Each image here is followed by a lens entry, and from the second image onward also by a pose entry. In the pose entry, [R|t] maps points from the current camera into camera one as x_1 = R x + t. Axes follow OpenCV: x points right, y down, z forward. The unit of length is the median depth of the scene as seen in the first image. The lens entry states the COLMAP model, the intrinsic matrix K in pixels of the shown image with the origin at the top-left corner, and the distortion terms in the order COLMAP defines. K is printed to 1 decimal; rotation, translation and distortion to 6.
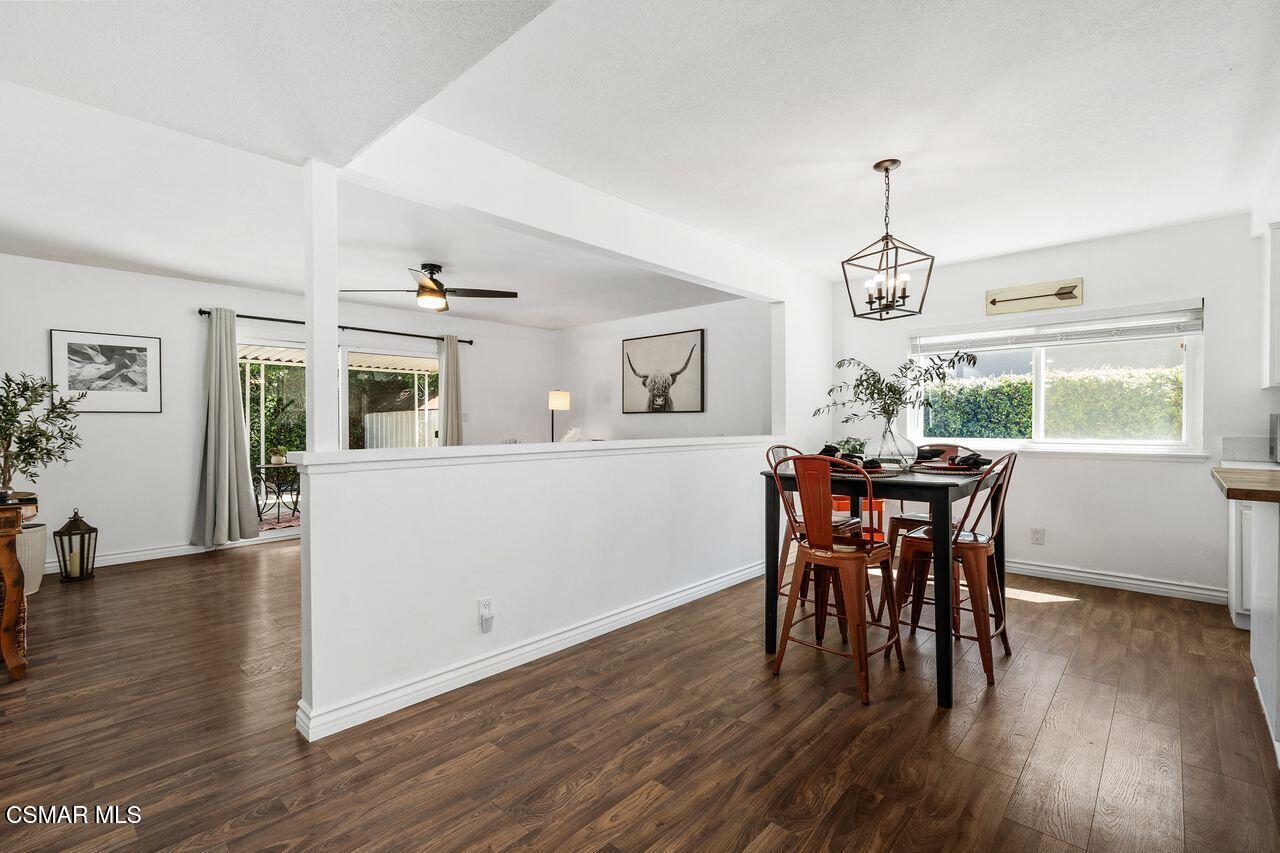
lens RADIAL K [[575.9, 0, 635.4], [0, 575.9, 427.4], [0, 0, 1]] dist [-0.005096, 0.001165]
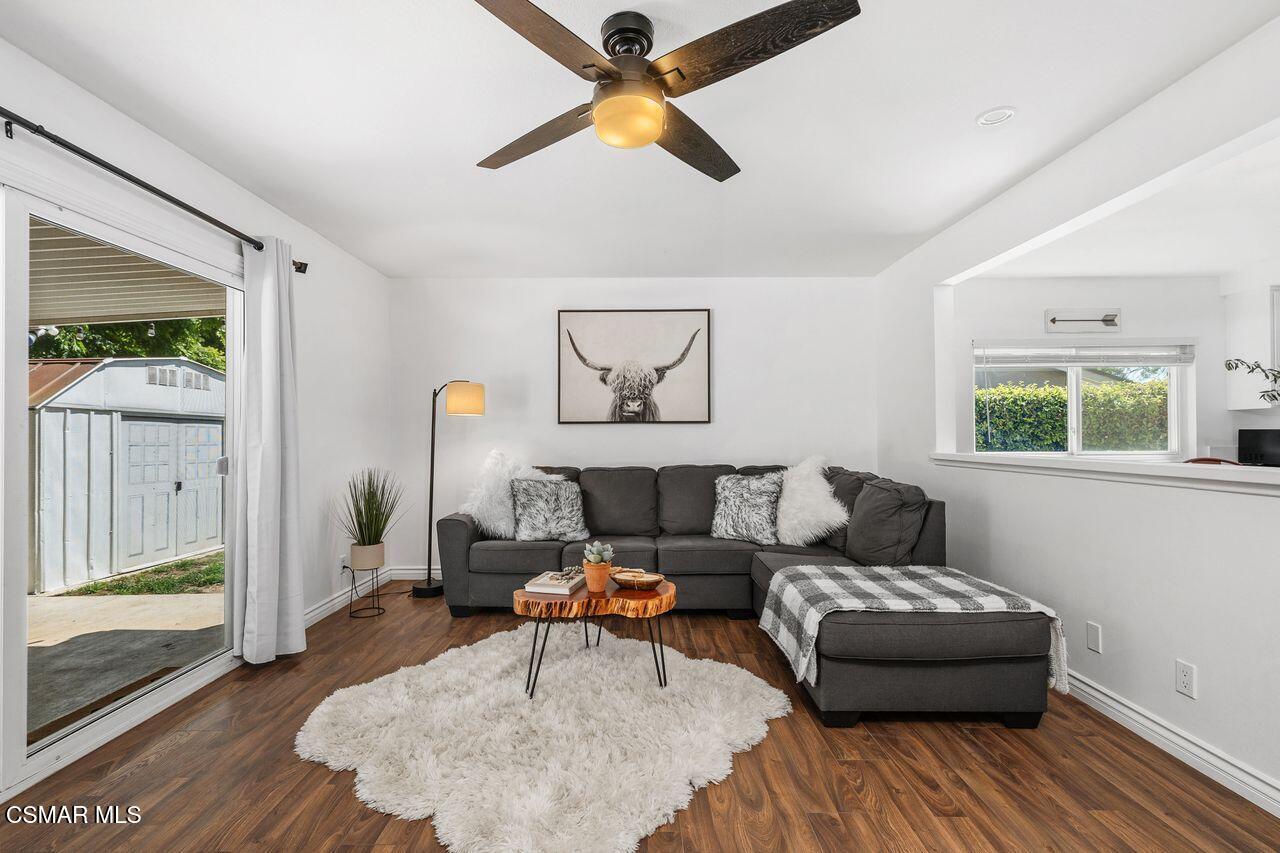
lens RADIAL K [[577.3, 0, 635.2], [0, 577.3, 432.1], [0, 0, 1]] dist [-0.006682, 0.001132]
pose [[0.734531, 0.004264, 0.678561, -0.605555], [0.008500, 0.999844, -0.015485, -0.006408], [-0.678521, 0.017142, 0.734381, 0.715563]]
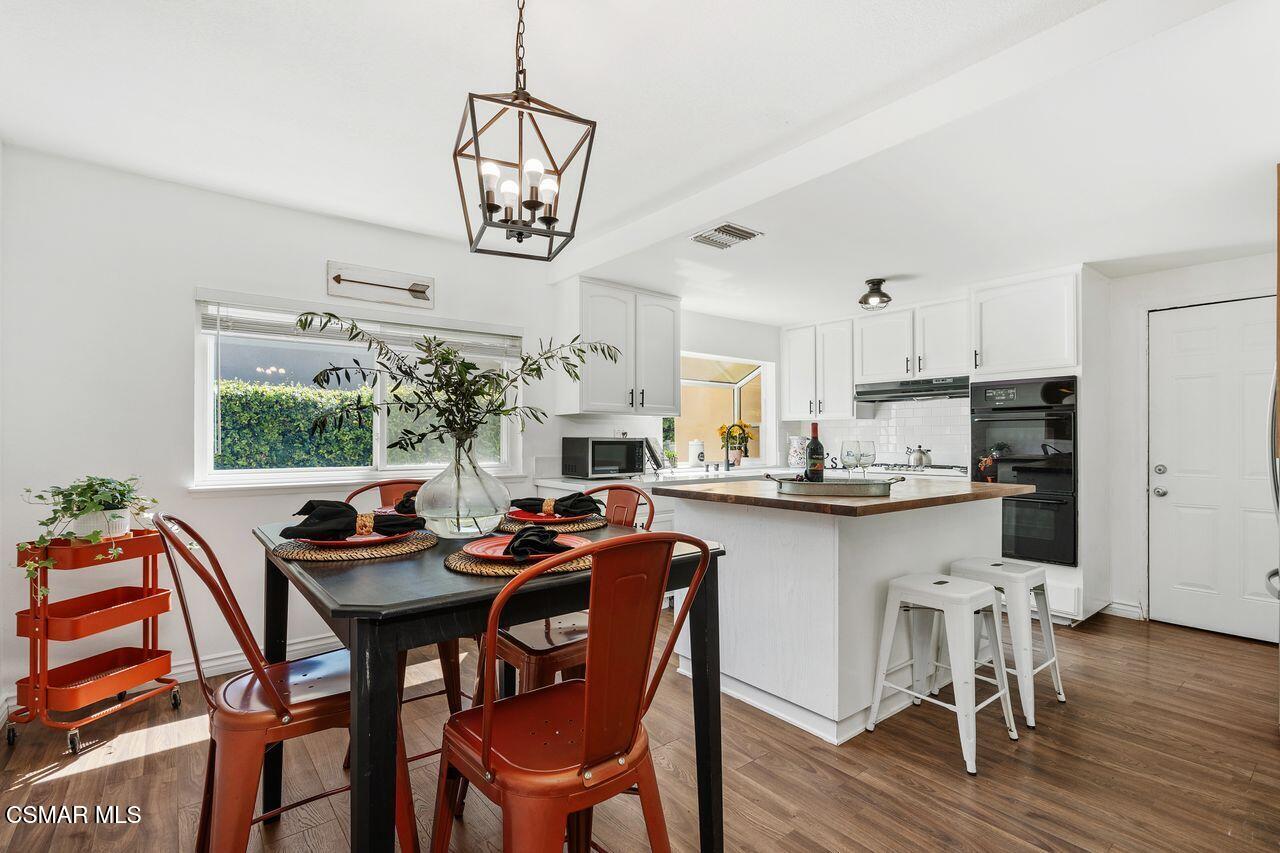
lens RADIAL K [[587.4, 0, 634.3], [0, 587.4, 437.3], [0, 0, 1]] dist [-0.001032, 0.000401]
pose [[0.151183, 0.007886, 0.988474, -0.047139], [0.010351, 0.999901, -0.009560, -0.007233], [-0.988452, 0.011677, 0.151086, 0.494866]]
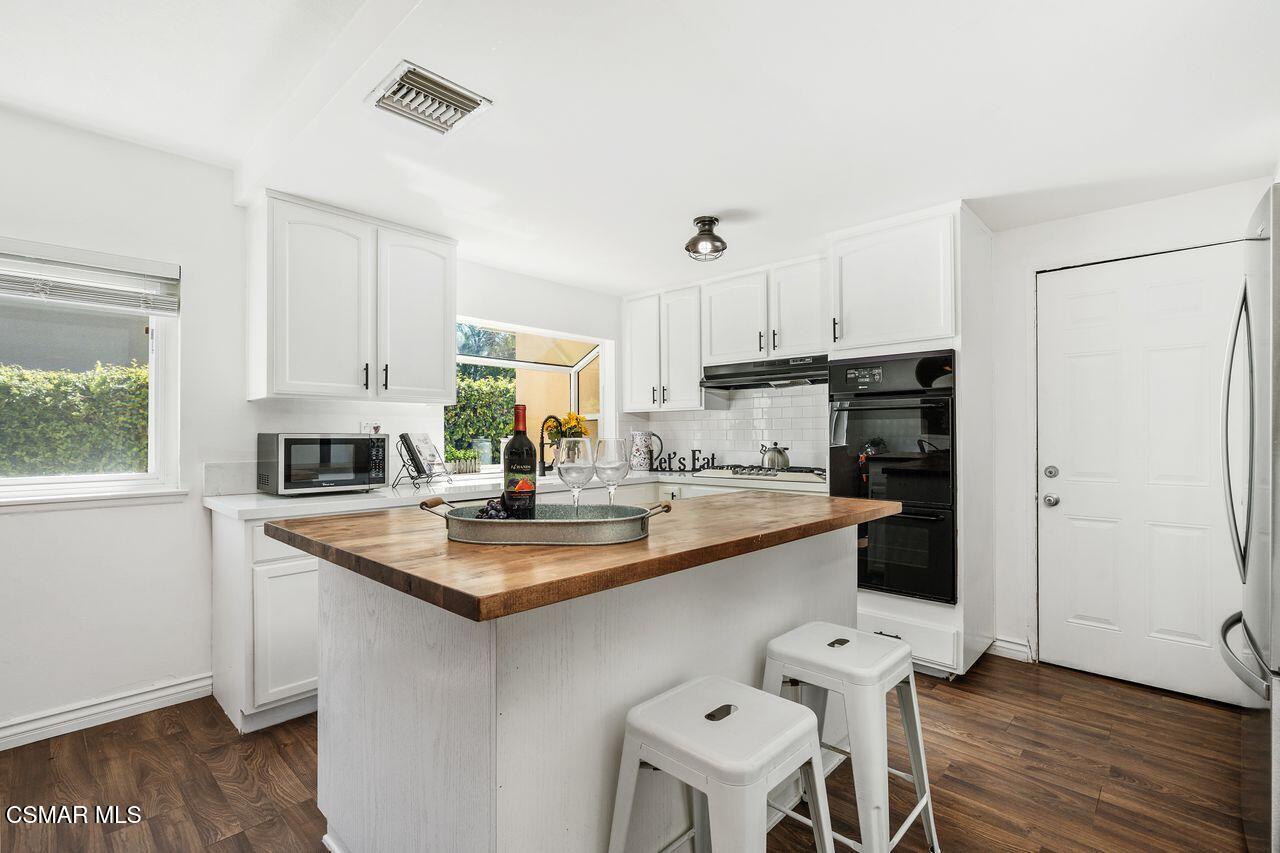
lens RADIAL K [[577.3, 0, 635.2], [0, 577.3, 432.1], [0, 0, 1]] dist [-0.006682, 0.001132]
pose [[0.007721, 0.010133, 0.999919, 0.233178], [0.014467, 0.999843, -0.010244, -0.006544], [-0.999866, 0.014545, 0.007573, 0.348208]]
